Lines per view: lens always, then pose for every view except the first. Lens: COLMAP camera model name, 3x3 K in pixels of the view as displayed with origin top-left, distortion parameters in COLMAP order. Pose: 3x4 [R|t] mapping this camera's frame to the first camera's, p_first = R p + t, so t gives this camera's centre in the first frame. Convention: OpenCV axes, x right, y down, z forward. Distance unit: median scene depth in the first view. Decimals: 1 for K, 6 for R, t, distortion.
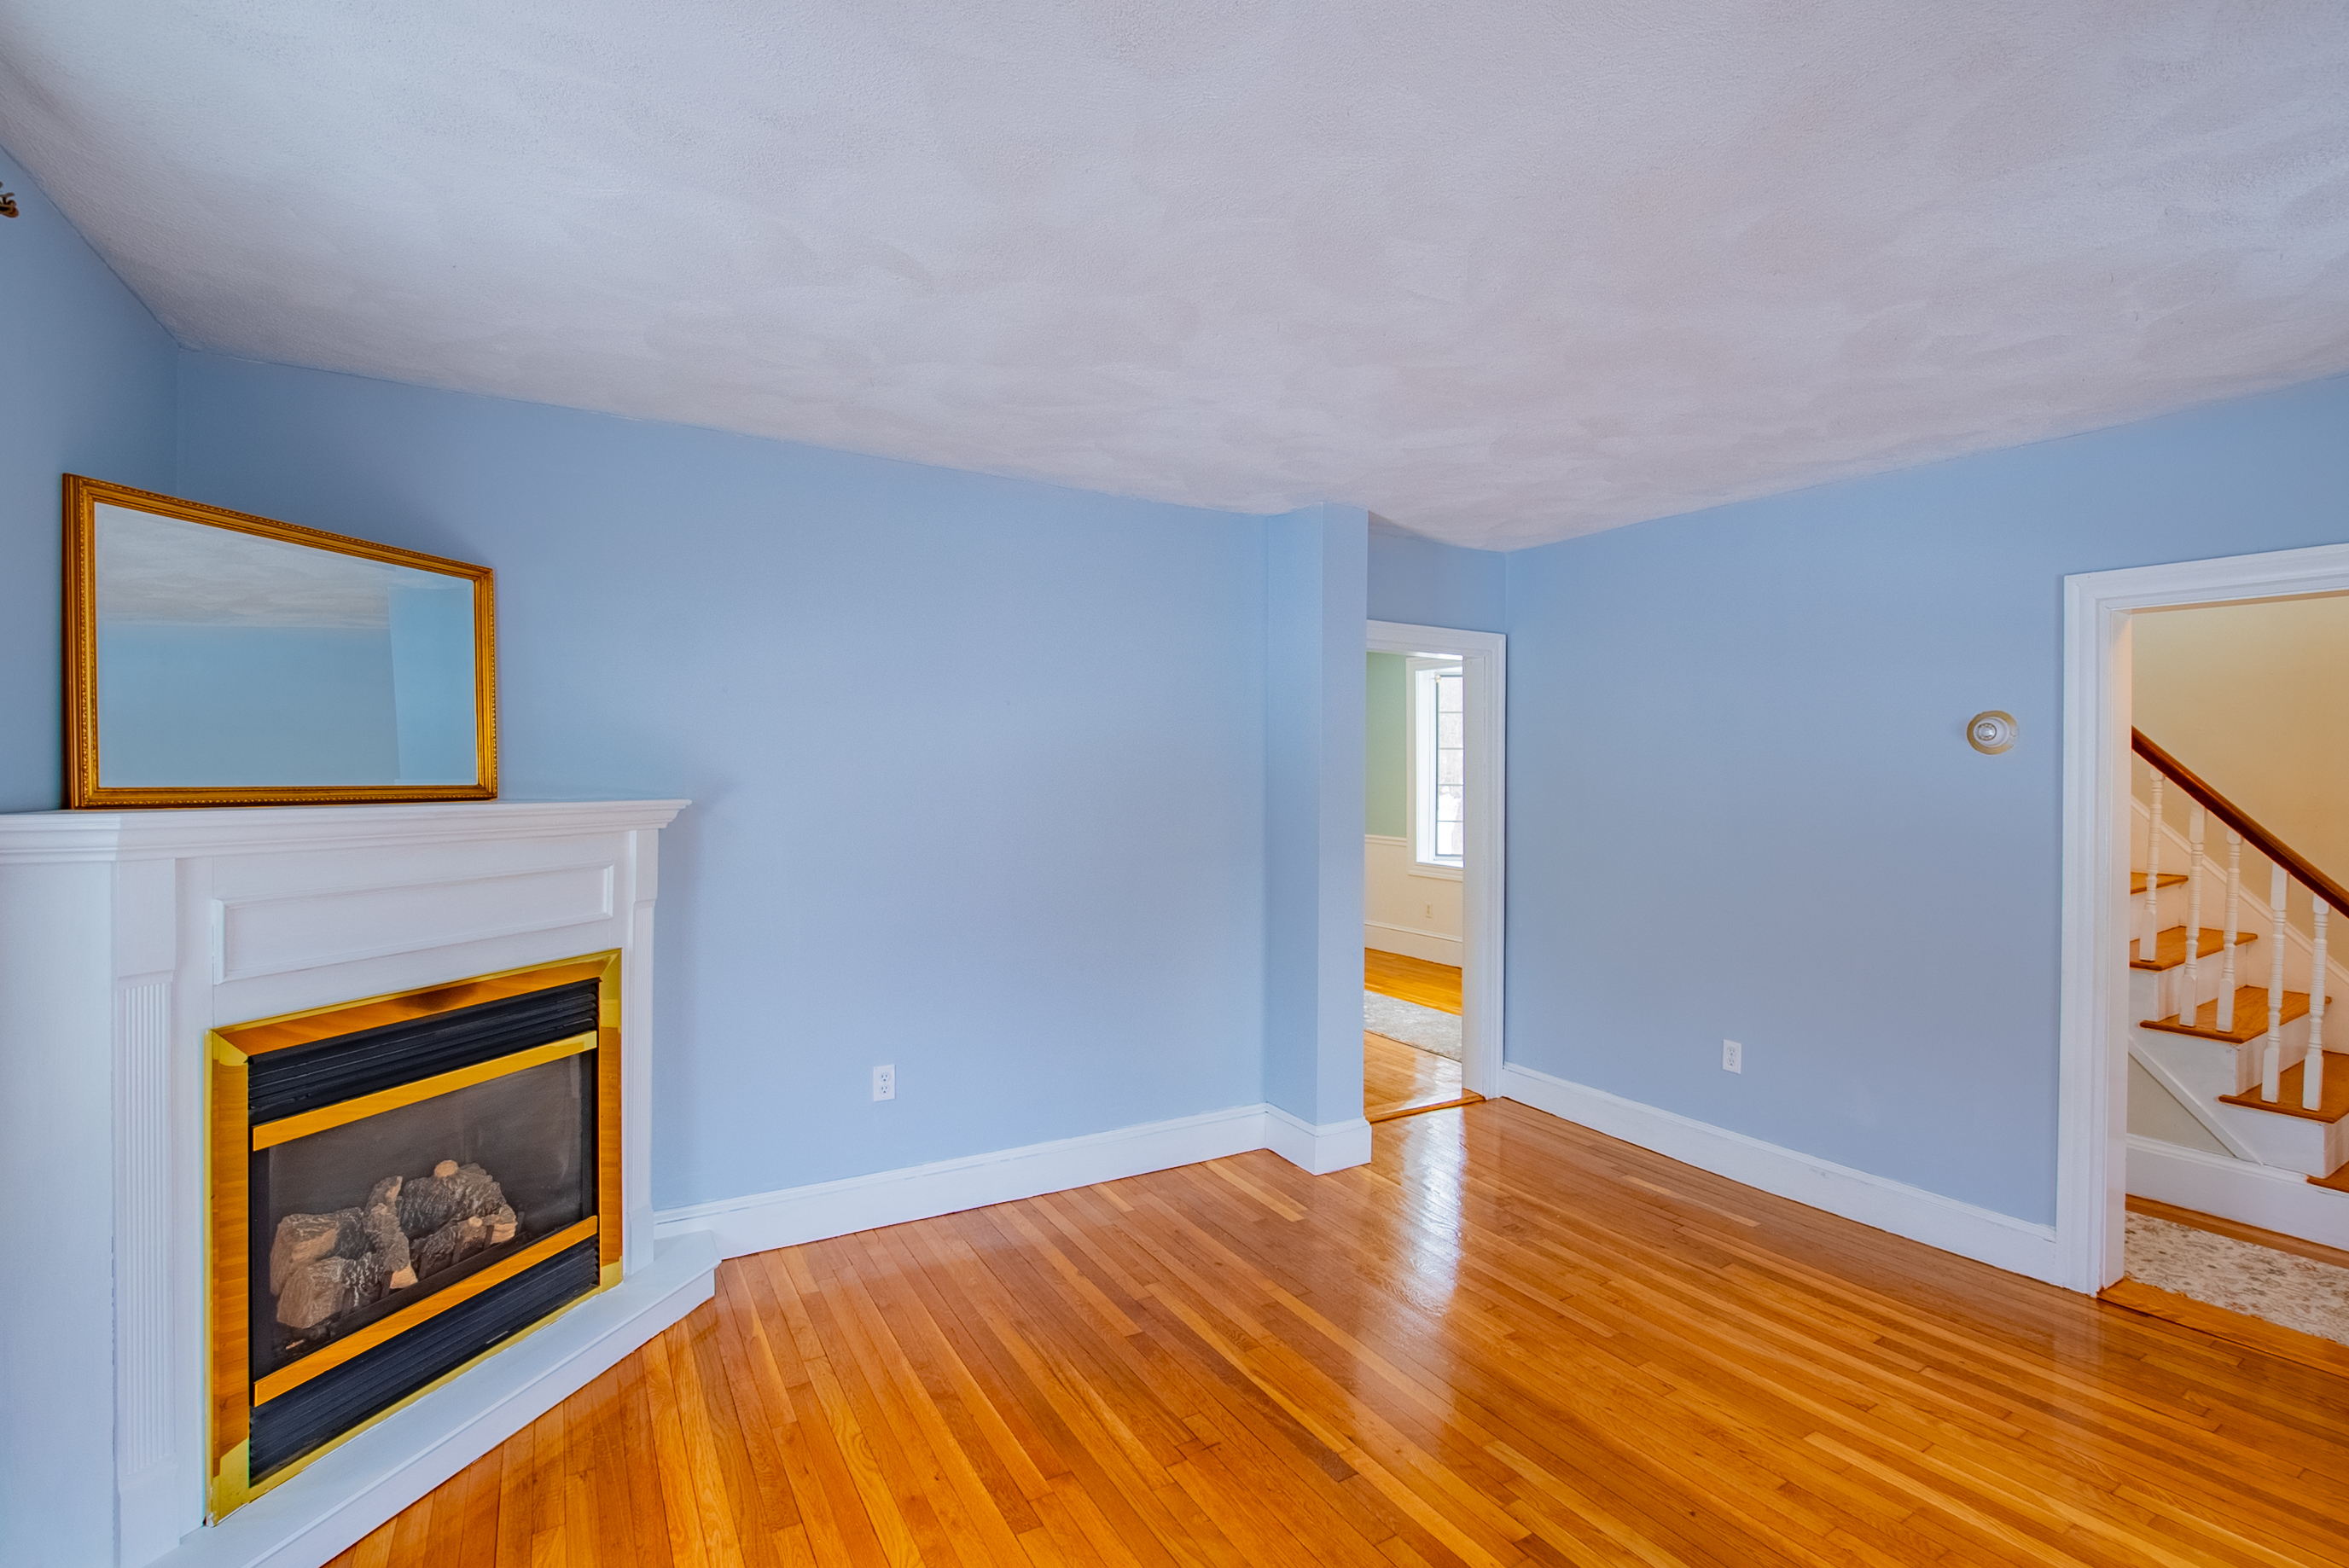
lens RADIAL K [[1053.7, 0, 1195.8], [0, 1053.7, 772.5], [0, 0, 1]] dist [-0.035696, 0.006560]
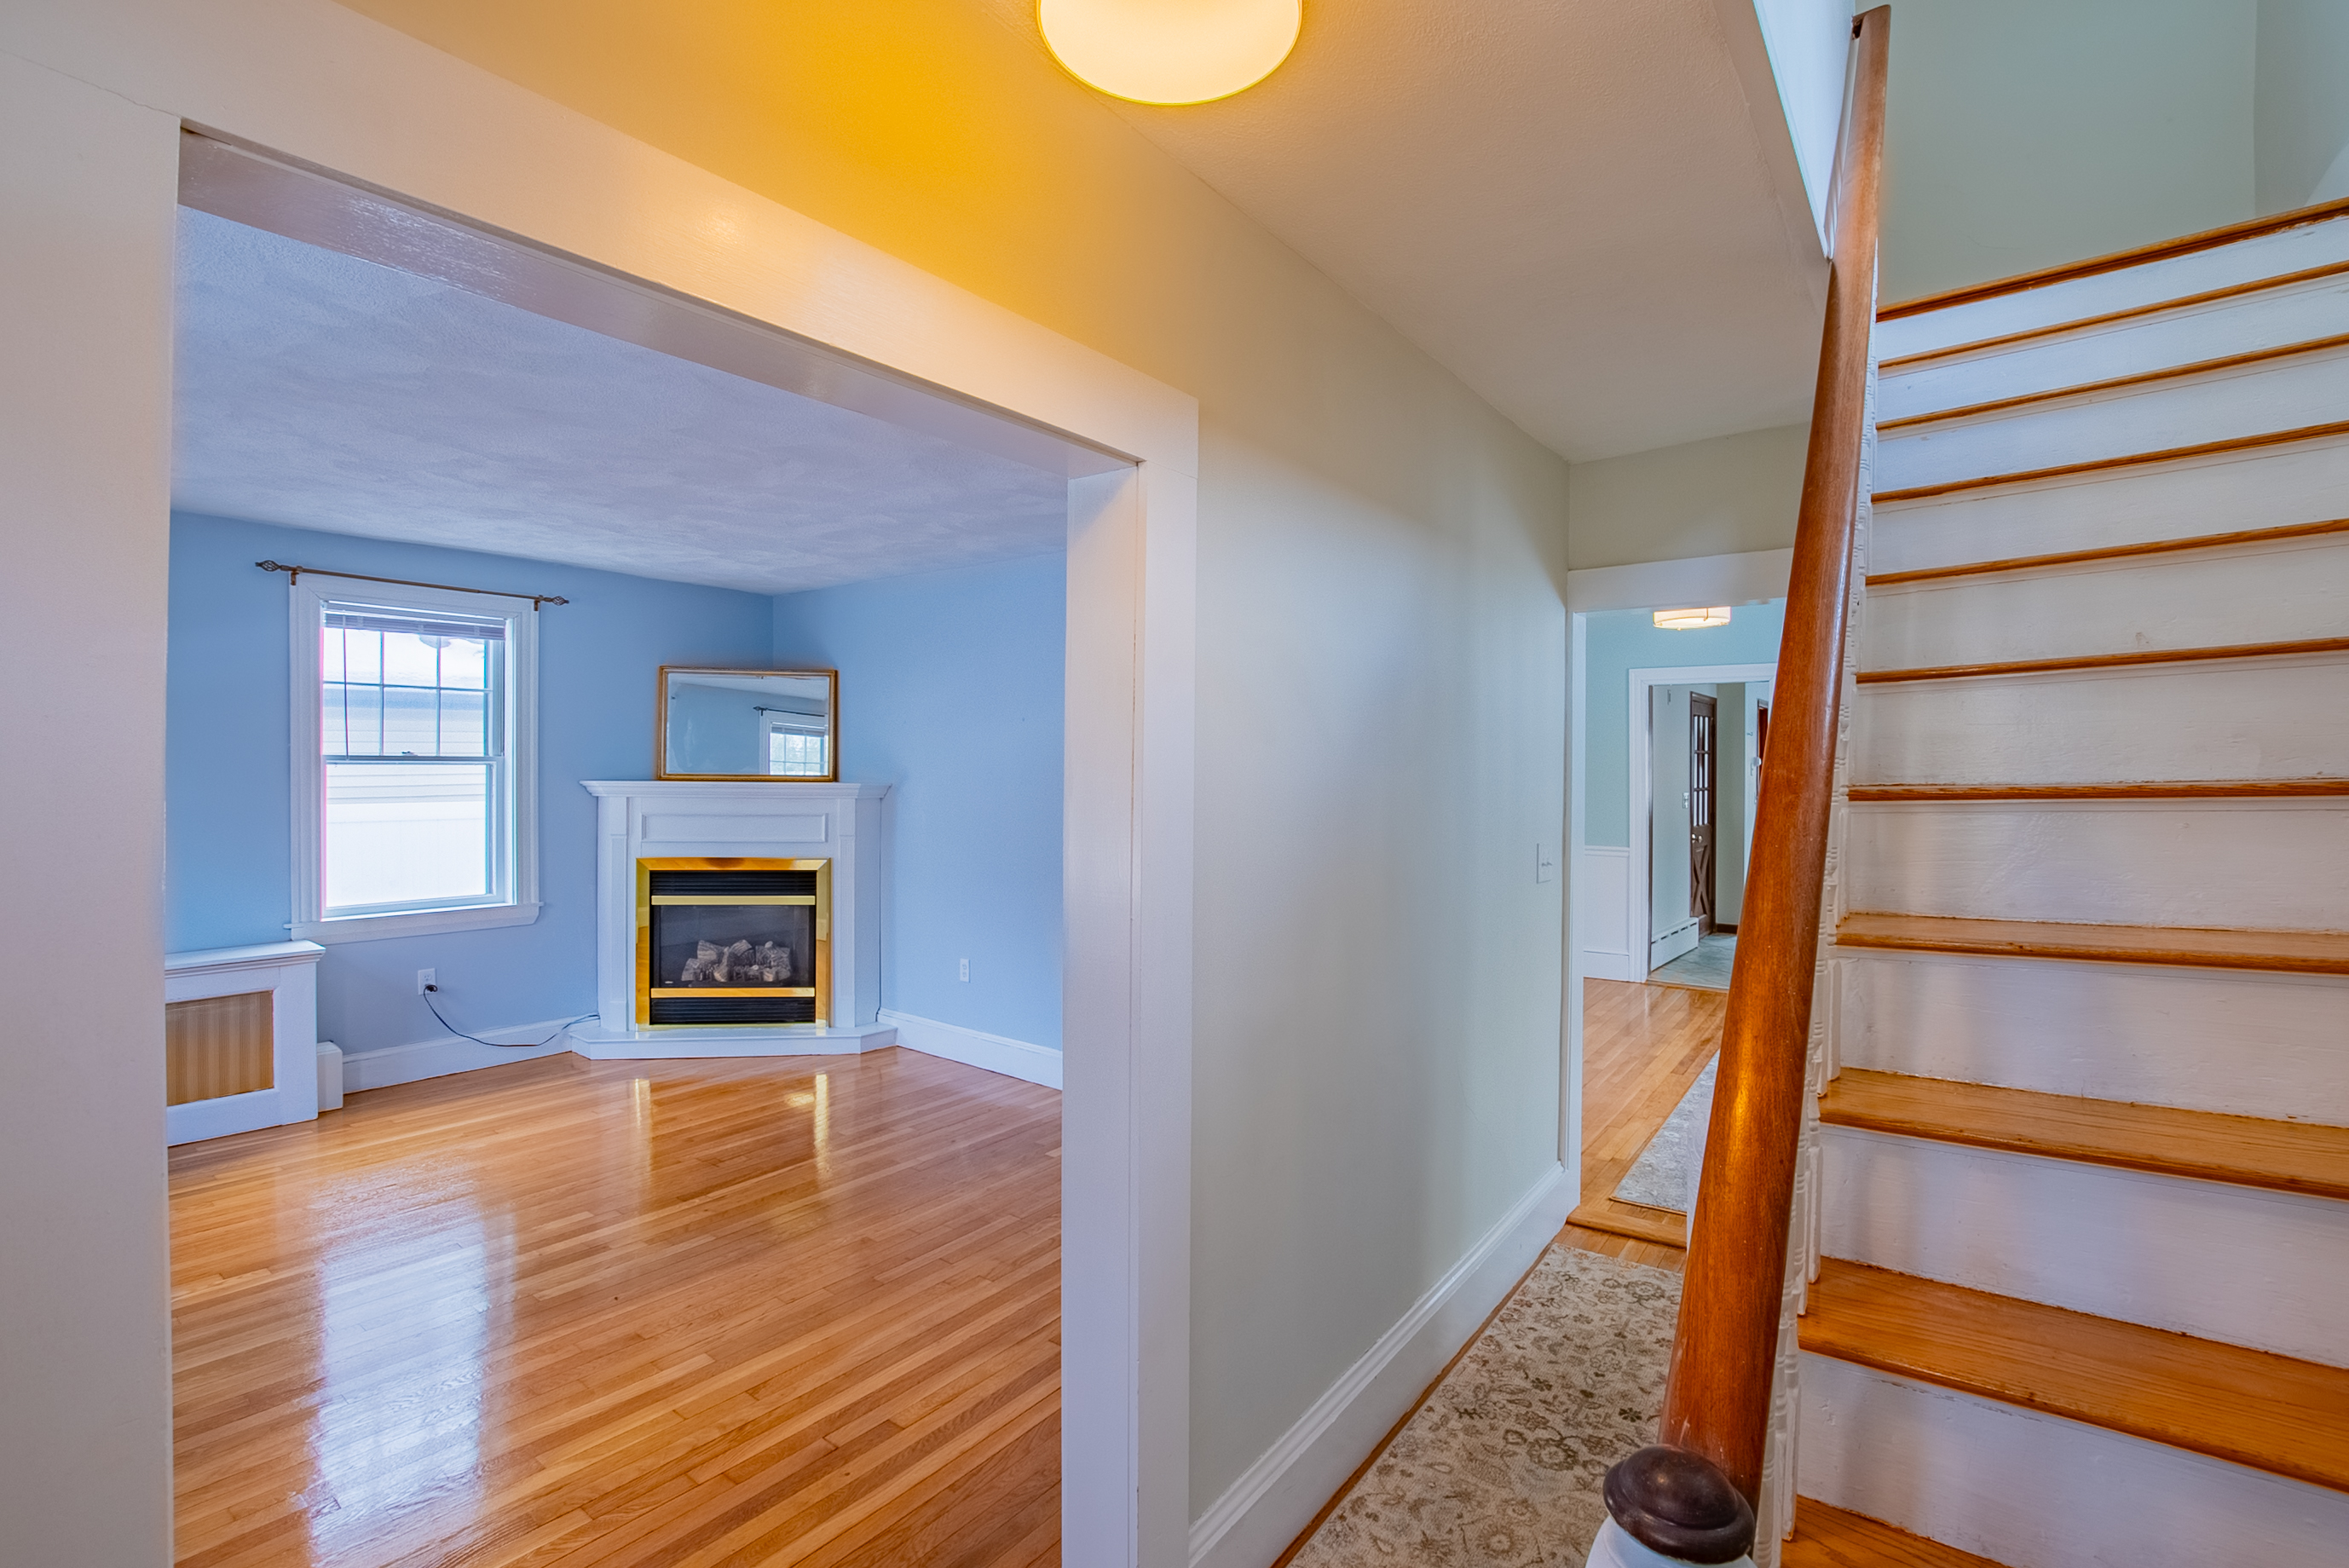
lens RADIAL K [[1053.7, 0, 1195.8], [0, 1053.7, 772.5], [0, 0, 1]] dist [-0.035696, 0.006560]
pose [[0.372810, 0.000044, -0.927908, 1.768805], [-0.005049, 0.999985, -0.001981, 0.008789], [0.927894, 0.005423, 0.372804, 1.027425]]
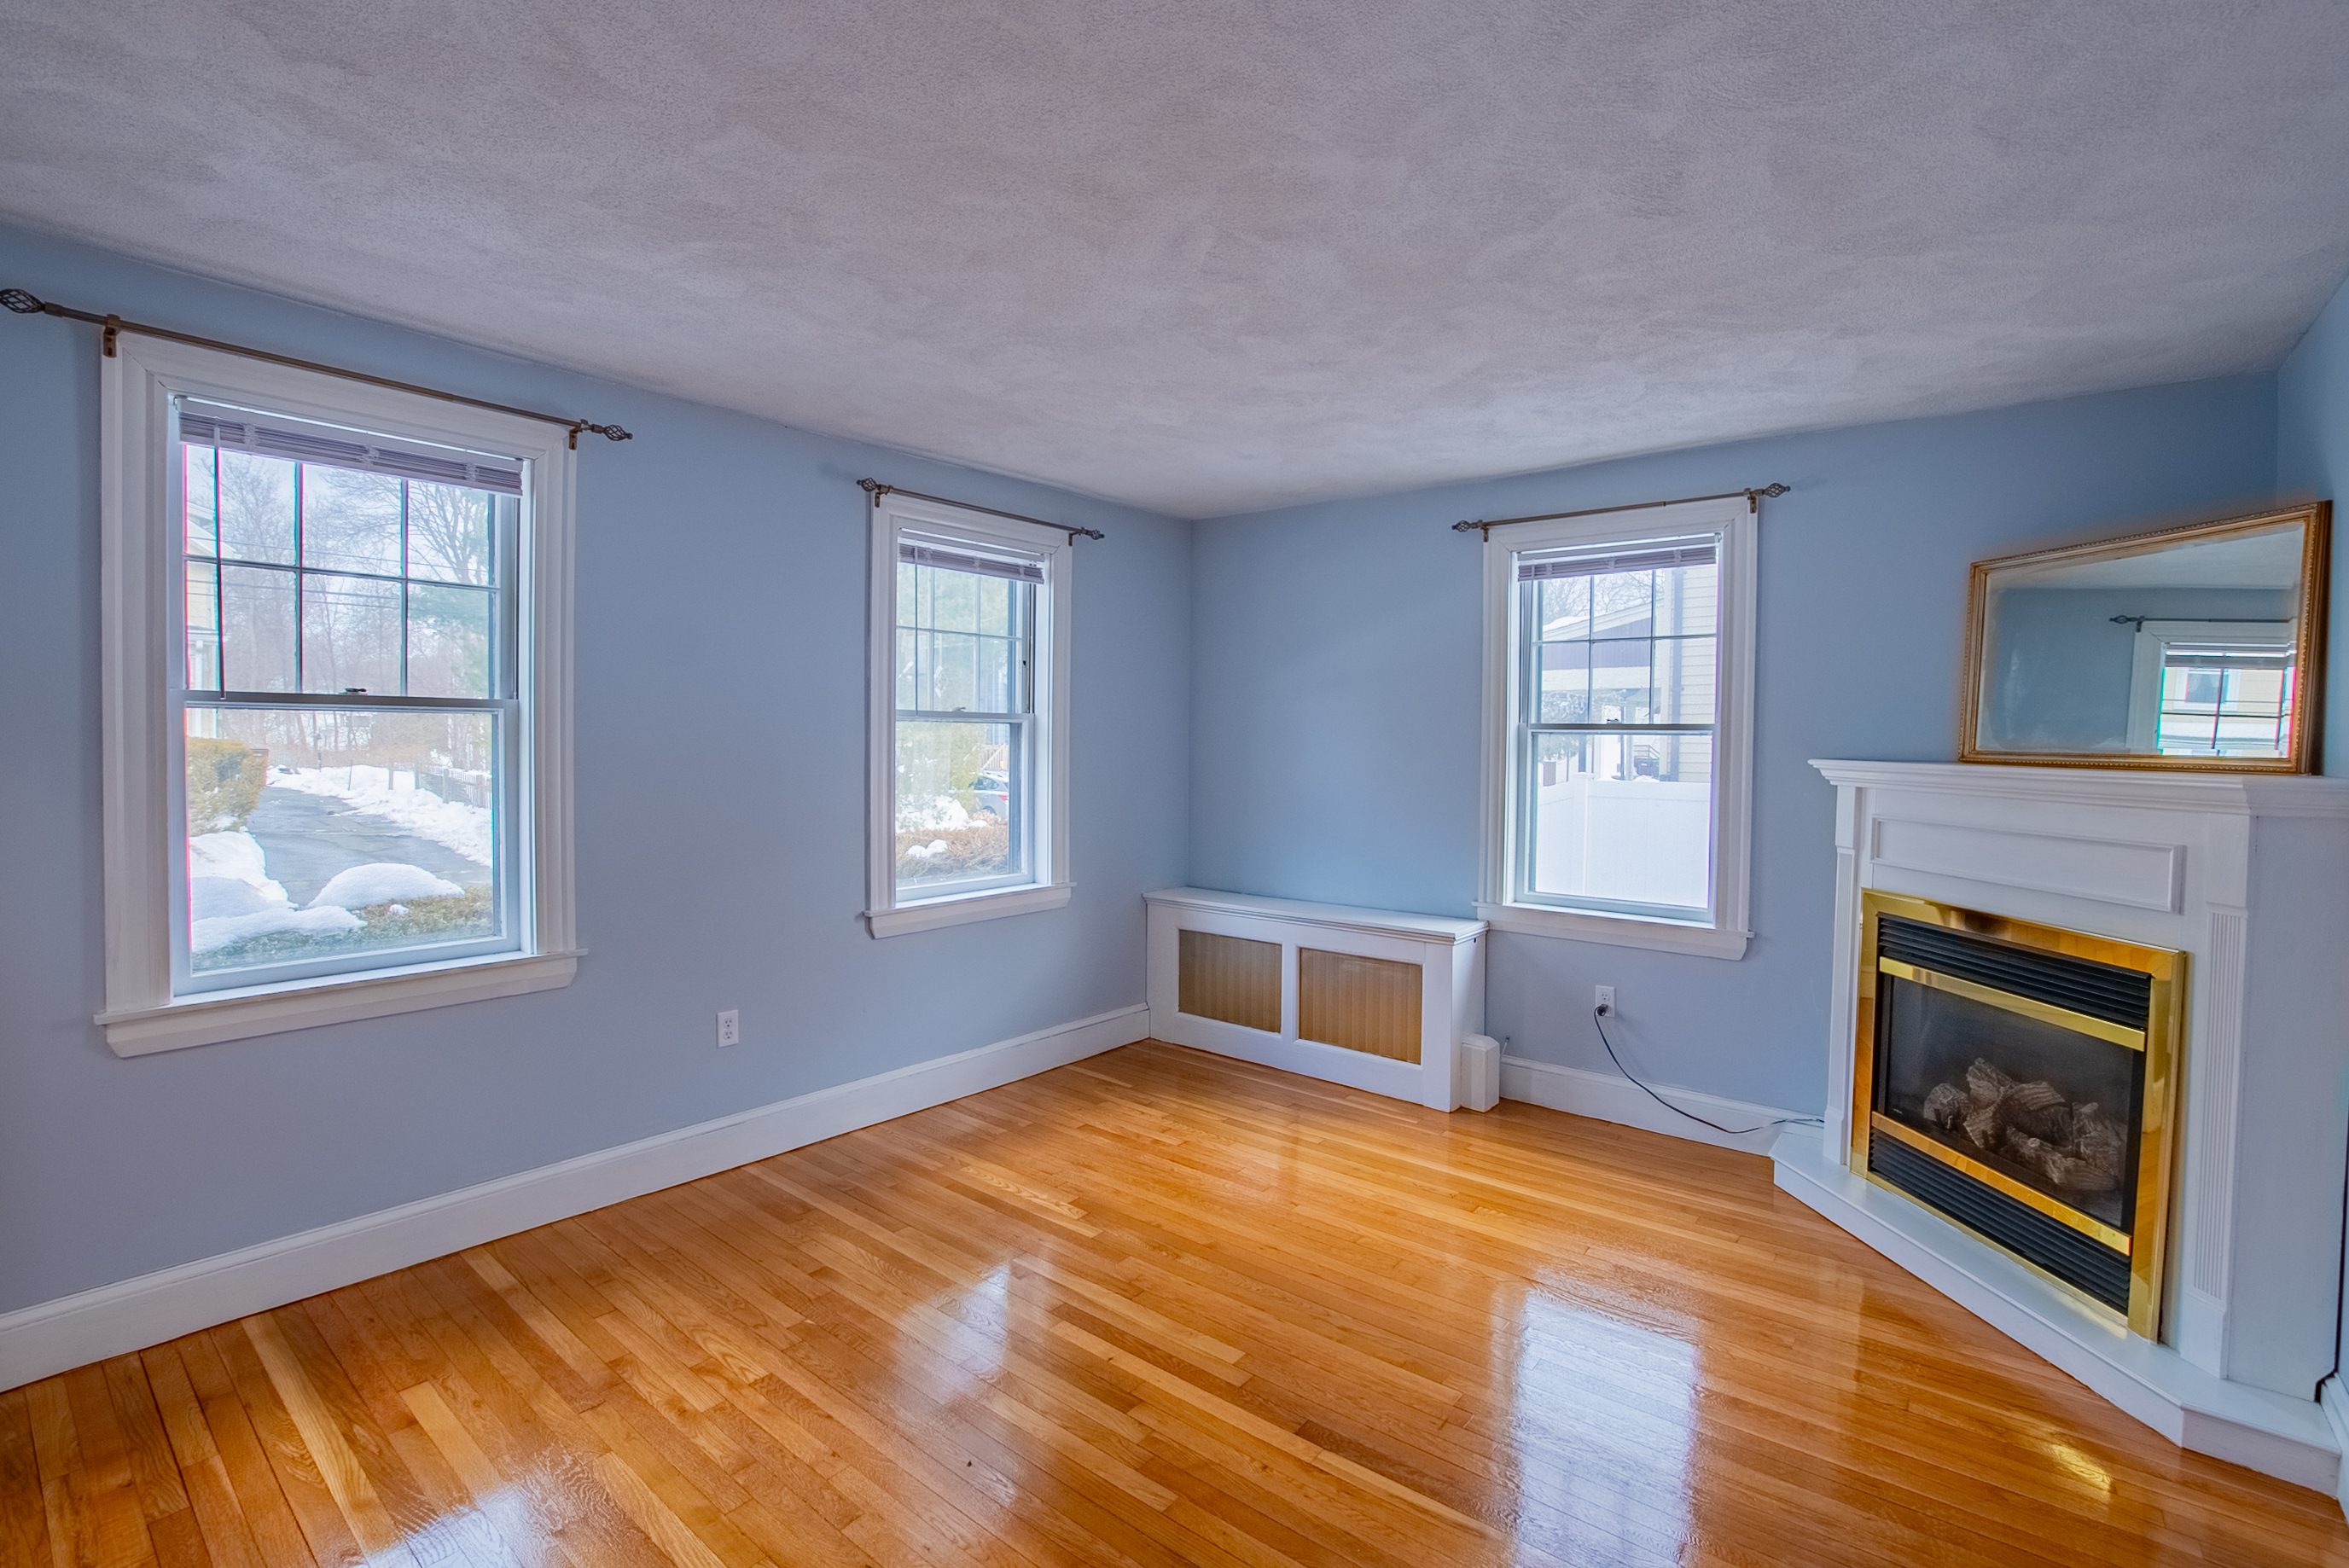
lens RADIAL K [[1053.7, 0, 1195.8], [0, 1053.7, 772.5], [0, 0, 1]] dist [-0.035696, 0.006560]
pose [[-0.937552, -0.006271, -0.347789, 0.537830], [-0.019108, 0.999256, 0.033491, 0.014747], [0.347320, 0.038045, -0.936974, 1.697929]]
